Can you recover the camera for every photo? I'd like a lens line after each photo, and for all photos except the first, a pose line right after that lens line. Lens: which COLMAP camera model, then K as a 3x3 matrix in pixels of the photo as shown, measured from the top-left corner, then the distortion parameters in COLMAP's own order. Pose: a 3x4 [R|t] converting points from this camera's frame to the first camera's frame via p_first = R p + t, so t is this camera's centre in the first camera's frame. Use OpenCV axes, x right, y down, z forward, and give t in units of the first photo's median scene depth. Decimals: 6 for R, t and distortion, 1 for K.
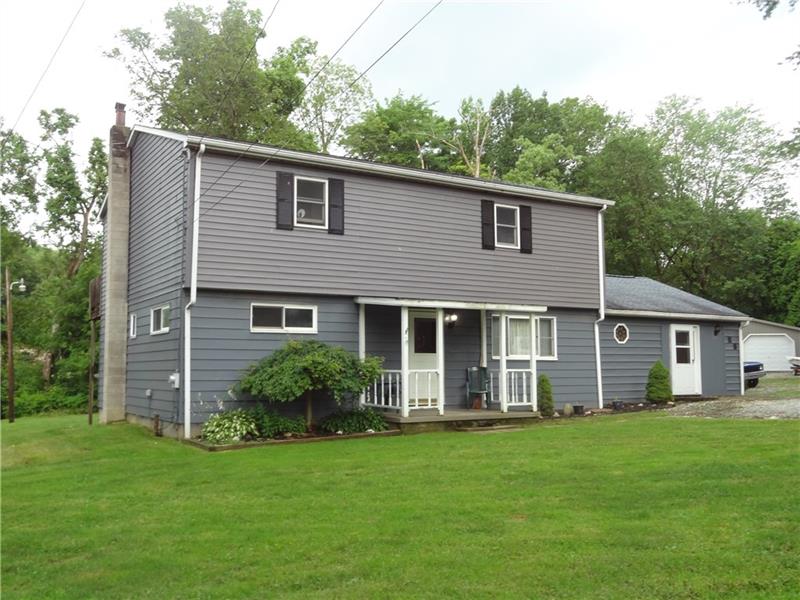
lens RADIAL K [[756.6, 0, 400.2], [0, 756.6, 297.6], [0, 0, 1]] dist [-0.013852, 0.000000]
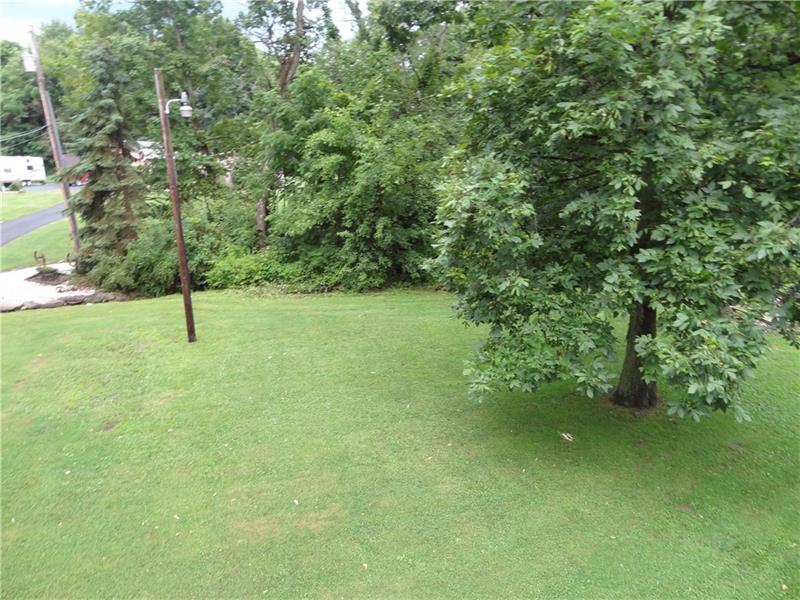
lens RADIAL K [[562.7, 0, 400.8], [0, 562.7, 292.0], [0, 0, 1]] dist [-0.002311, 0.000465]
pose [[0.967584, 0.093102, -0.234764, -0.184145], [-0.013324, 0.947094, 0.320681, -0.016352], [0.252199, -0.307157, 0.917633, 0.474115]]
